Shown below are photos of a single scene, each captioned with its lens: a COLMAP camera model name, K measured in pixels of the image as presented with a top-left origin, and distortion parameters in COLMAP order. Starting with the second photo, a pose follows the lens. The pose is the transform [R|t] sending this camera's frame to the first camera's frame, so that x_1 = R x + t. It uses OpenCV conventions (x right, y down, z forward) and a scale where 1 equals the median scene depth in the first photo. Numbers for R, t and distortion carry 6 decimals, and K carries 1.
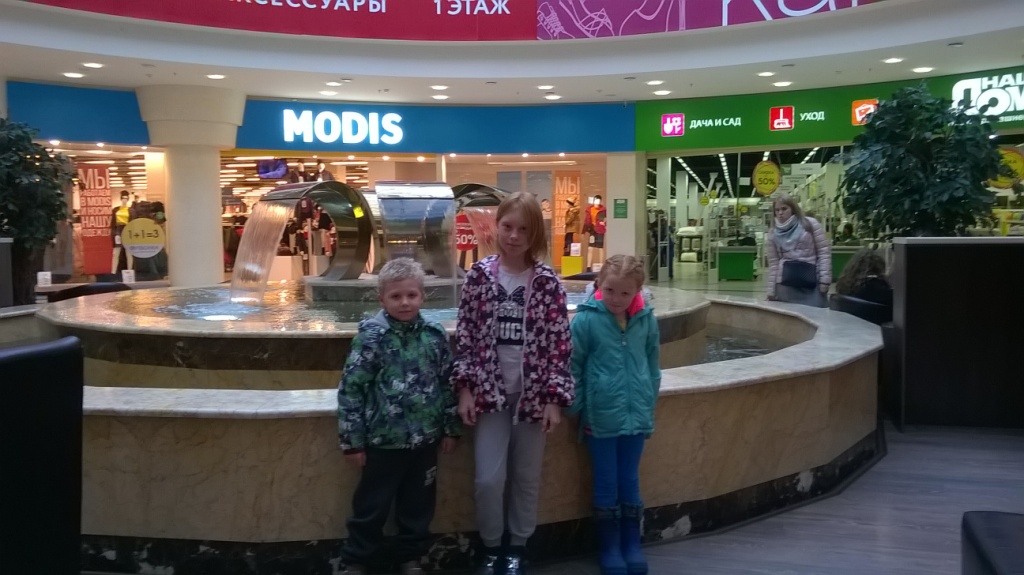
lens RADIAL K [[865.5, 0, 512.0], [0, 865.5, 287.5], [0, 0, 1]] dist [0.069106, -0.145090]
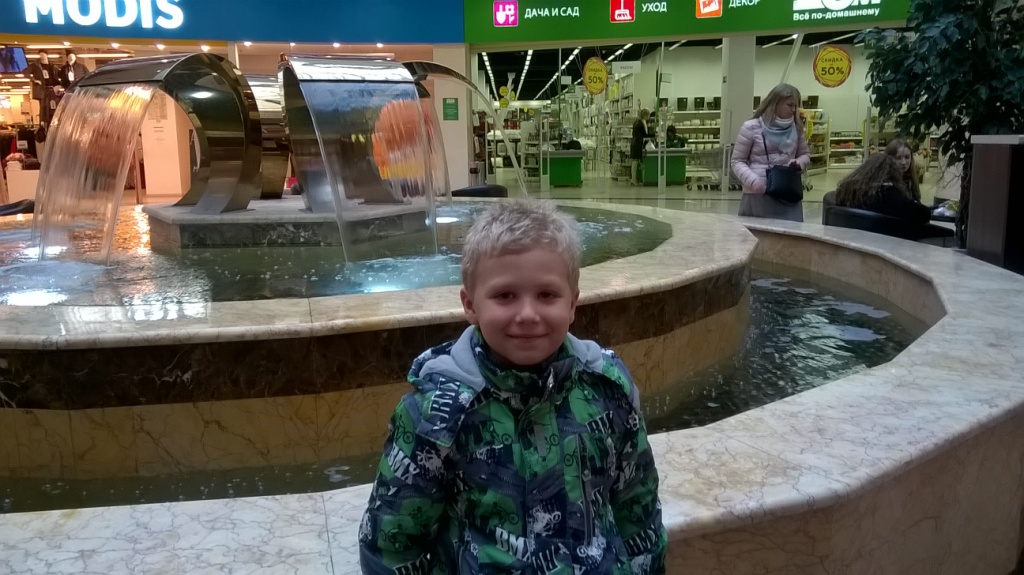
lens RADIAL K [[865.5, 0, 512.0], [0, 865.5, 287.5], [0, 0, 1]] dist [0.069106, -0.145090]
pose [[0.964323, -0.056394, 0.258652, -0.056358], [0.028196, 0.993369, 0.111463, -0.006823], [-0.263223, -0.100193, 0.959518, 0.111407]]
